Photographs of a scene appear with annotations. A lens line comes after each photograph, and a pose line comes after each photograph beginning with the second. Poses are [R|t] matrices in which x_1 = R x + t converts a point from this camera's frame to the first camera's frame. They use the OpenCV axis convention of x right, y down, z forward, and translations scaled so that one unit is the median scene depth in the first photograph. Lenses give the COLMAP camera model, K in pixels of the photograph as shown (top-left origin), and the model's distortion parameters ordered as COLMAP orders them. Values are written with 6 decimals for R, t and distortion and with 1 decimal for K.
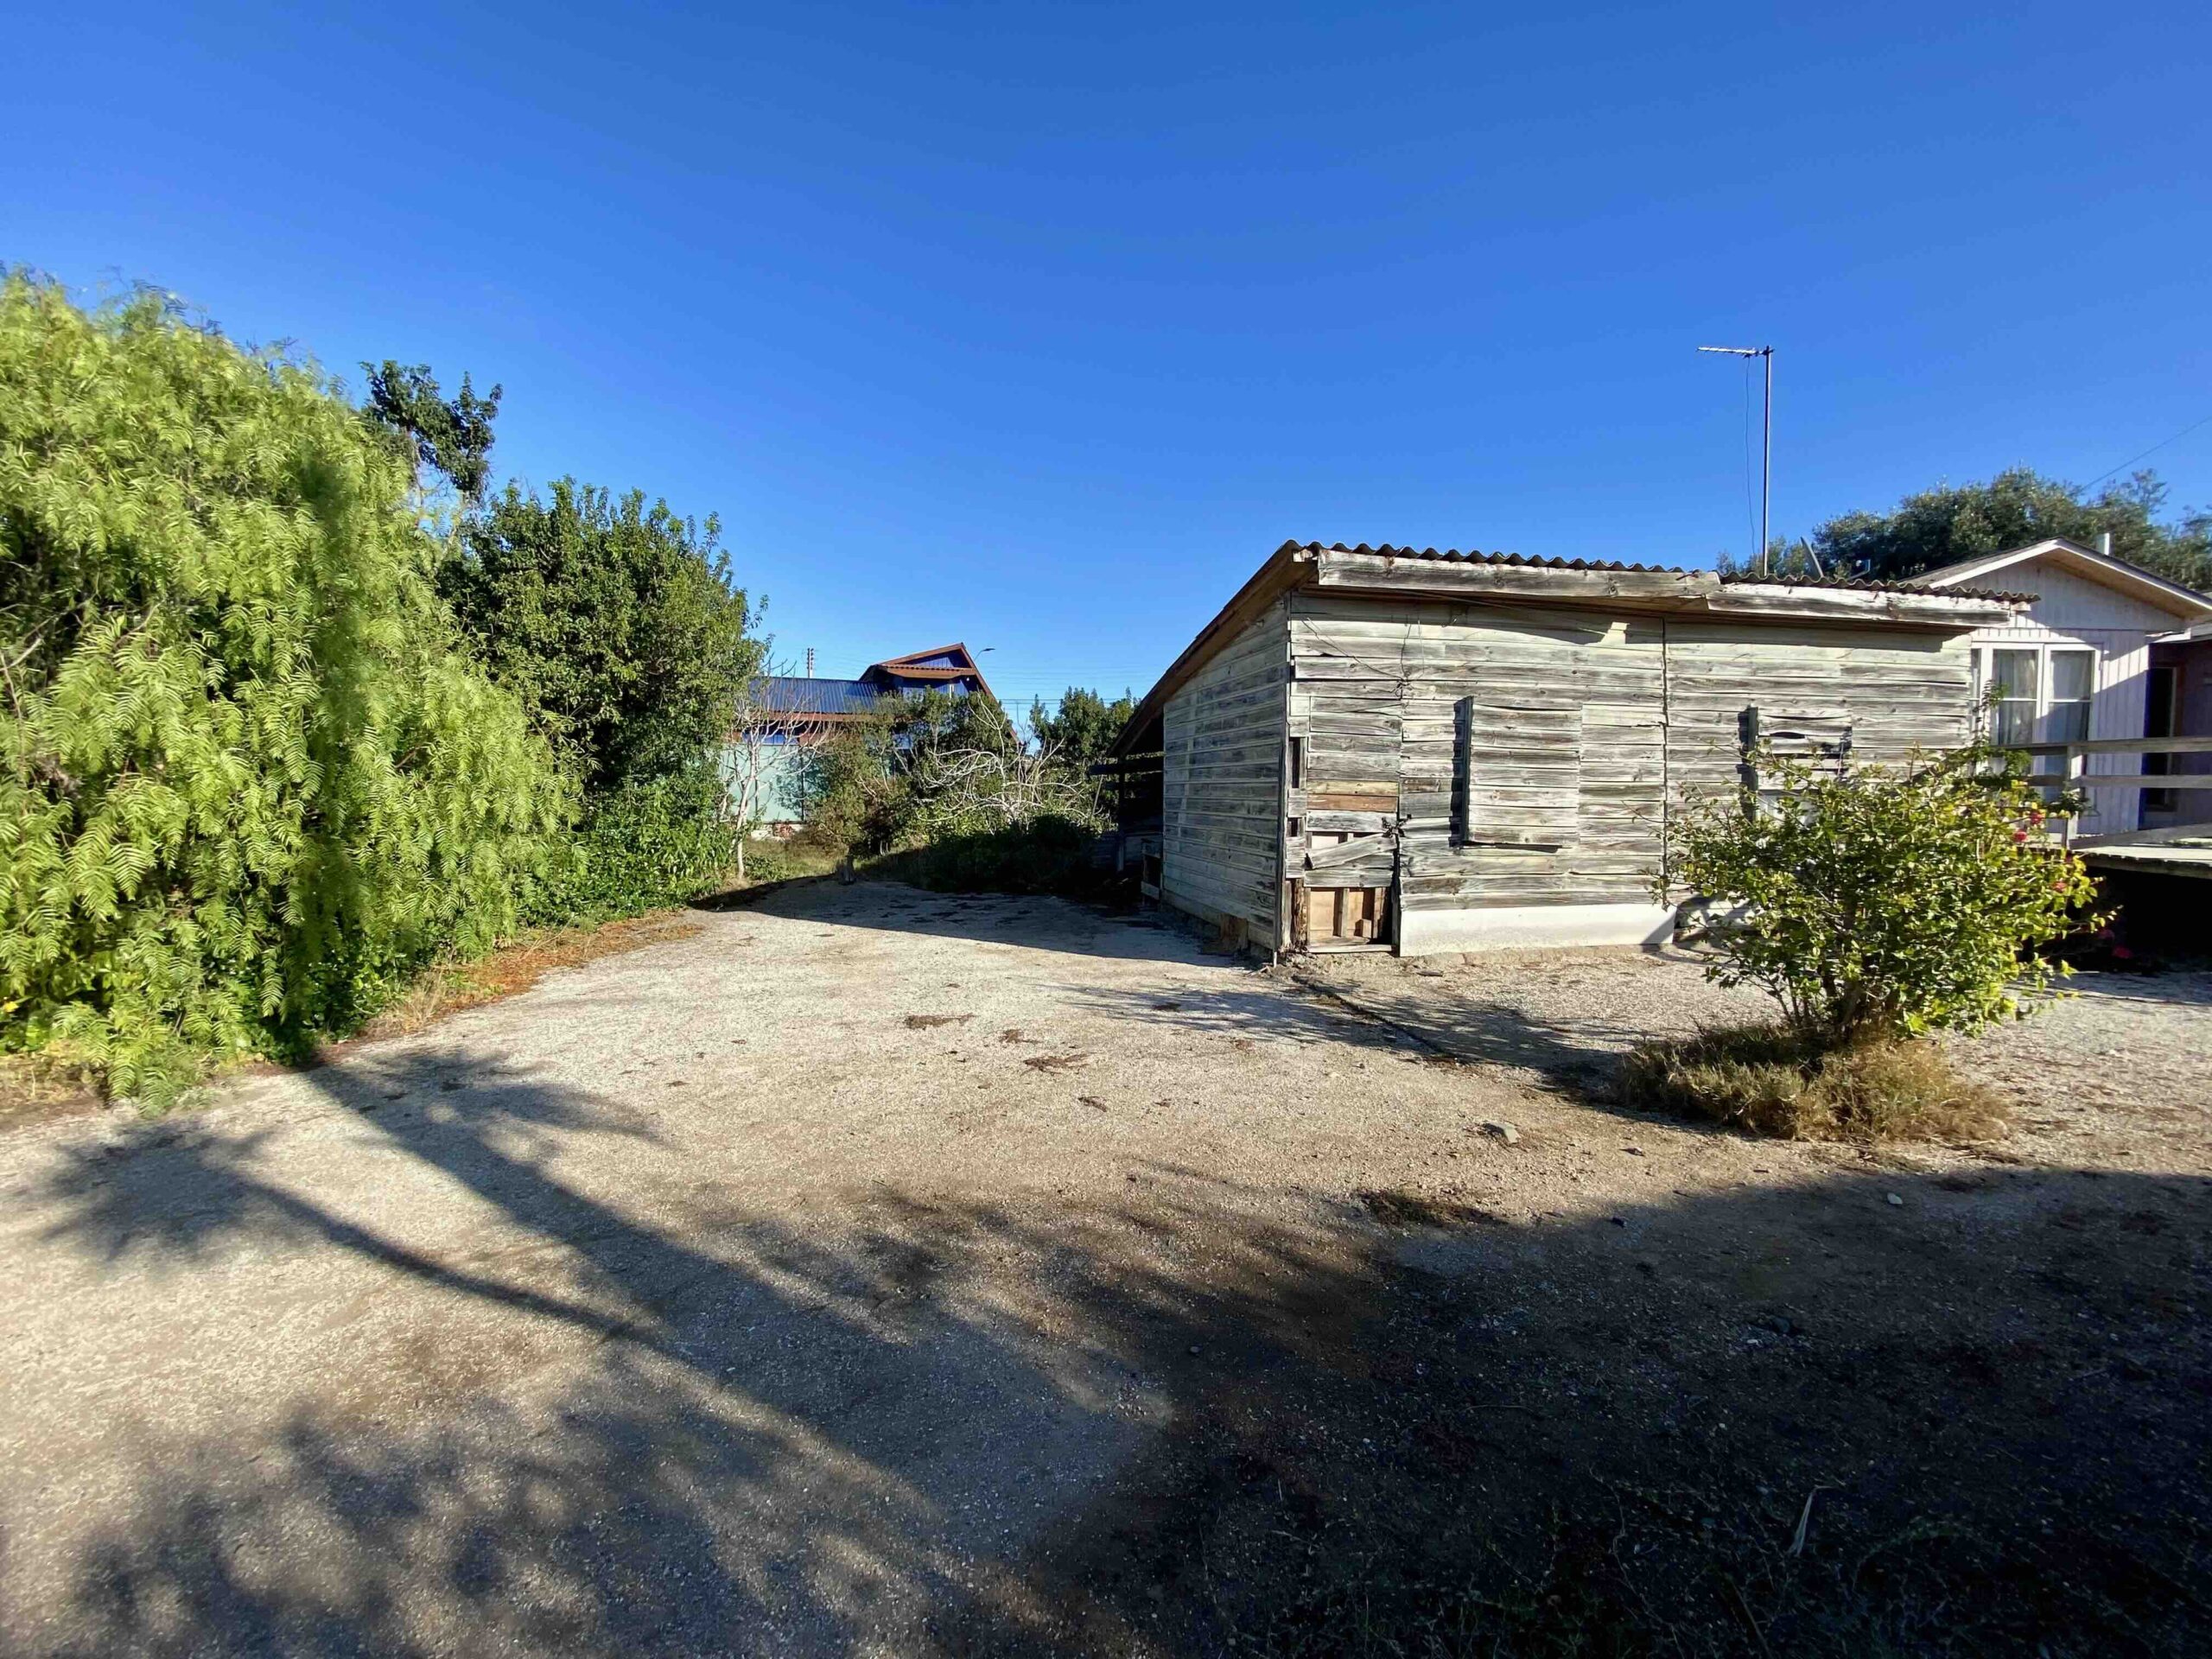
lens RADIAL K [[866.8, 0, 1107.7], [0, 866.8, 823.2], [0, 0, 1]] dist [-0.001089, -0.004265]
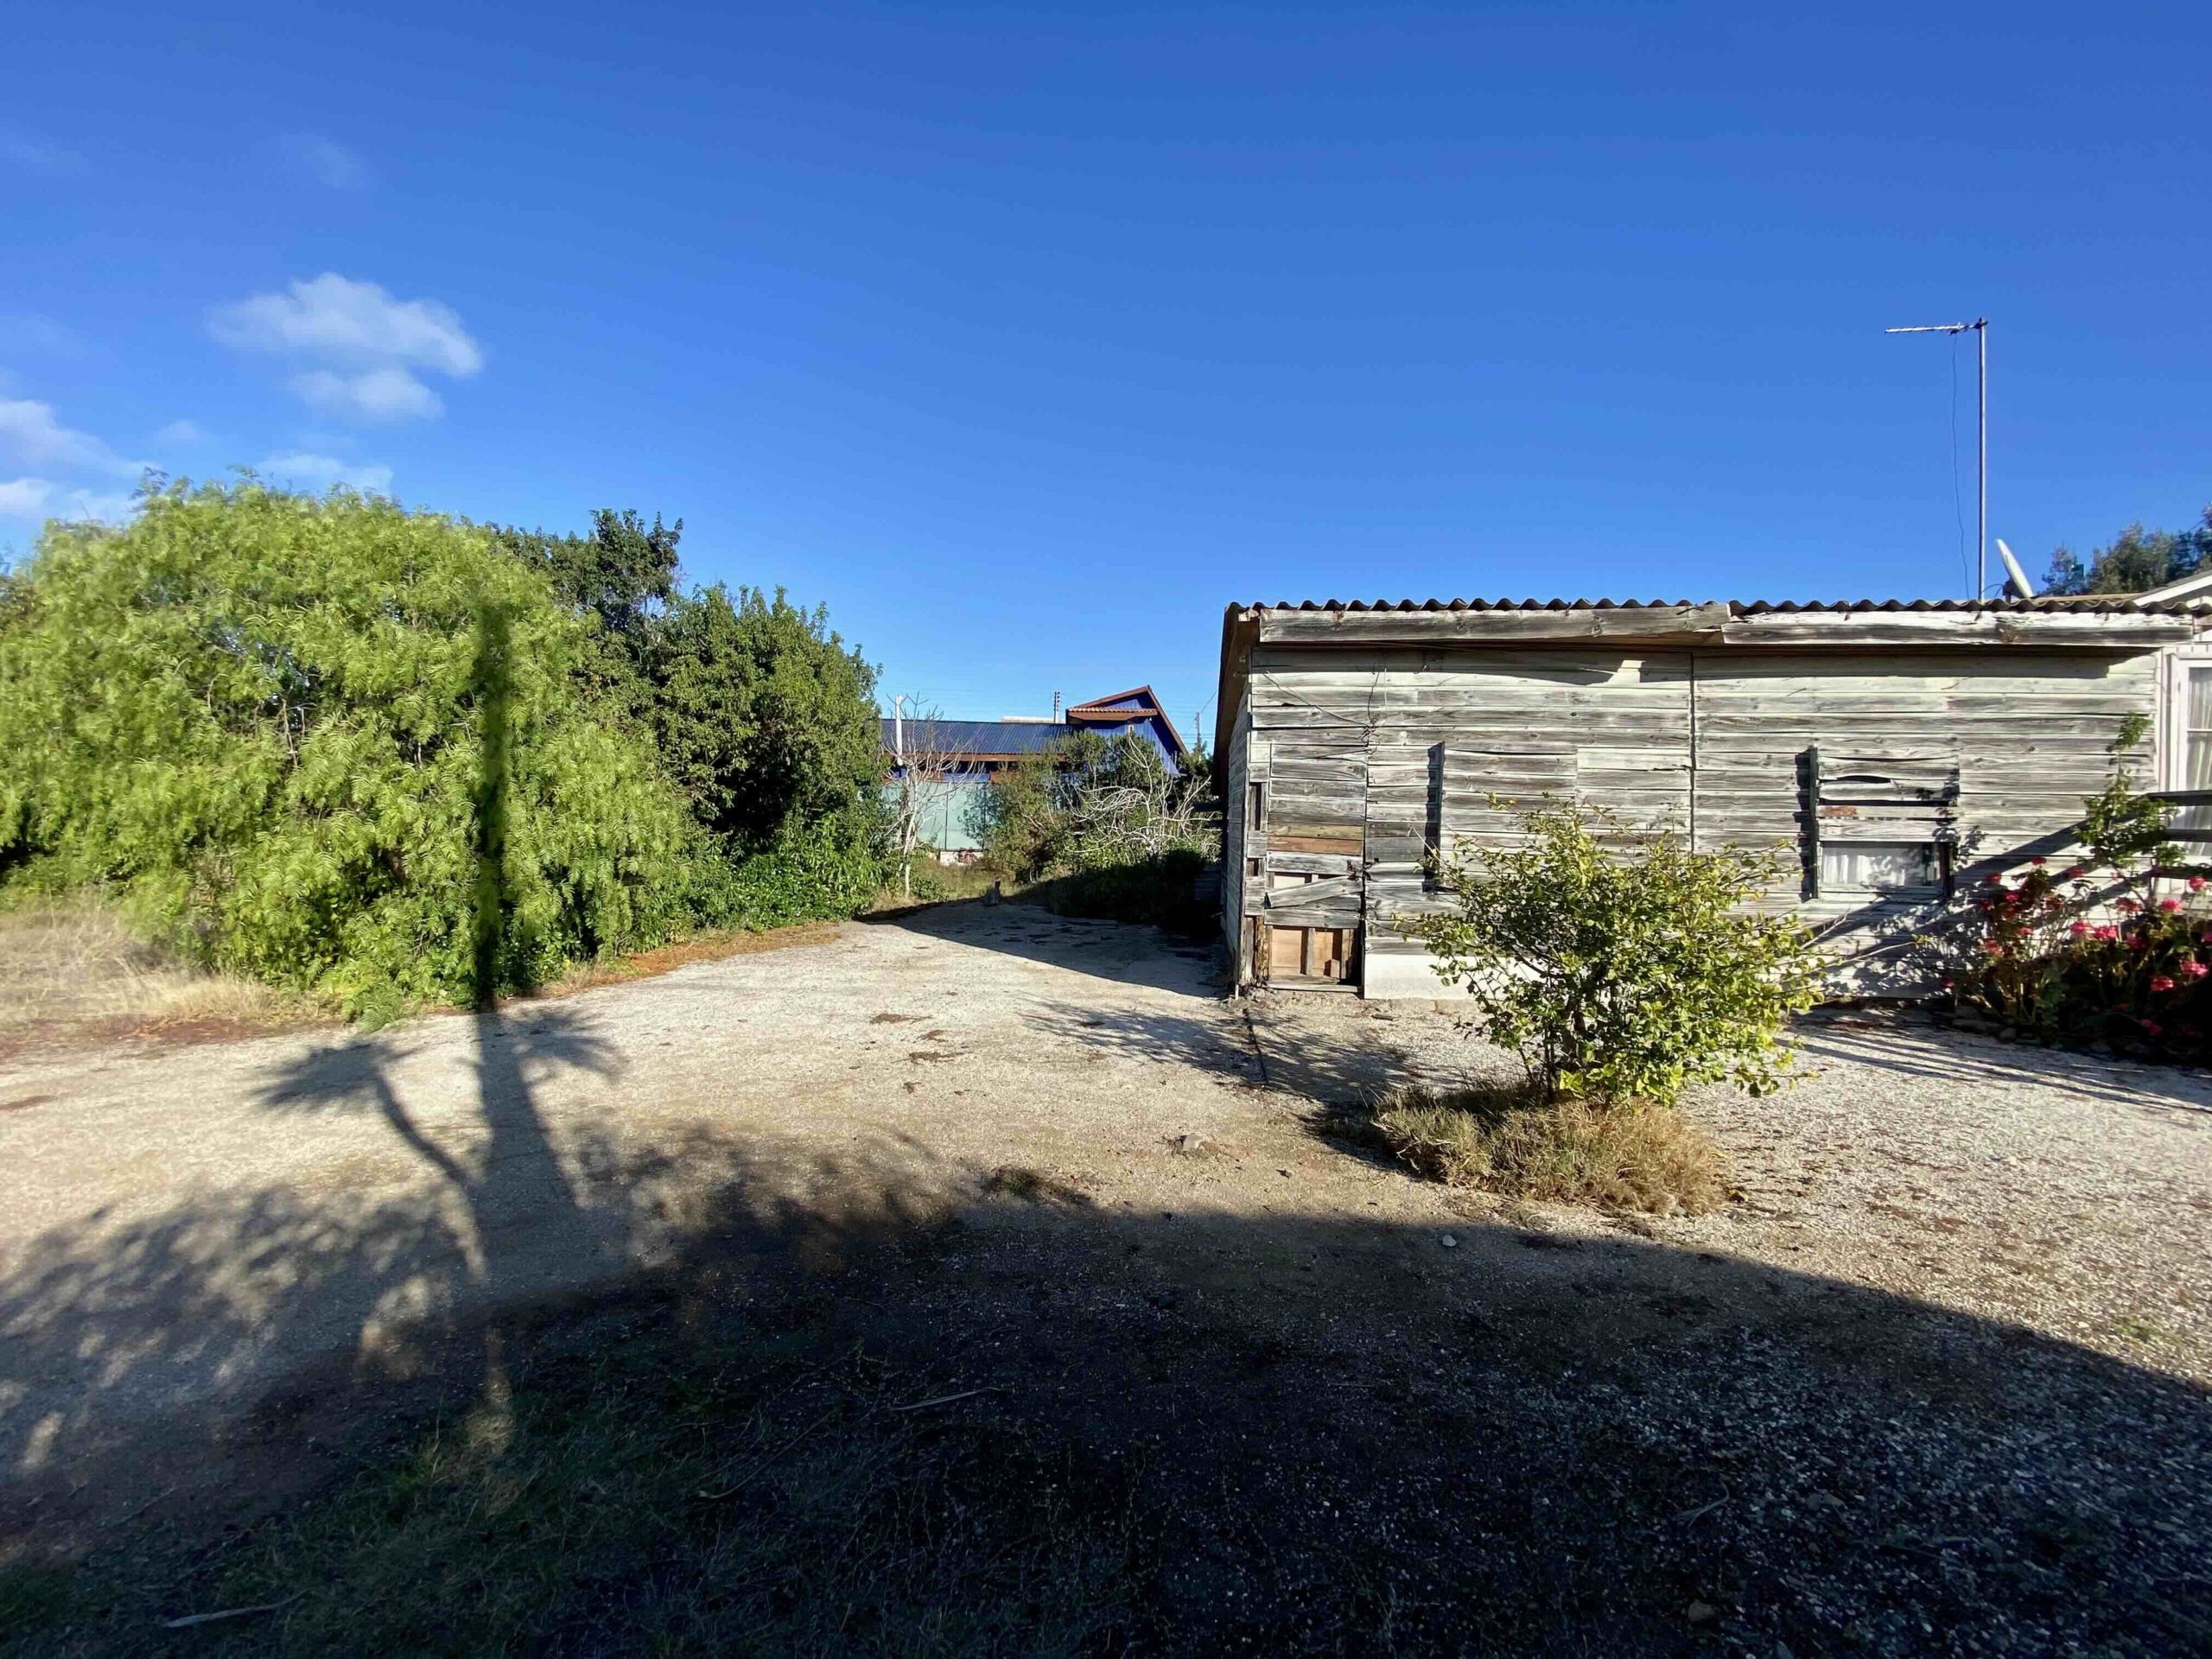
lens RADIAL K [[866.8, 0, 1121.4], [0, 866.8, 814.9], [0, 0, 1]] dist [-0.001089, -0.004265]
pose [[0.955363, 0.012519, -0.295168, 0.363929], [-0.026301, 0.998739, -0.042767, -0.009452], [0.294260, 0.048621, 0.954488, -0.058852]]
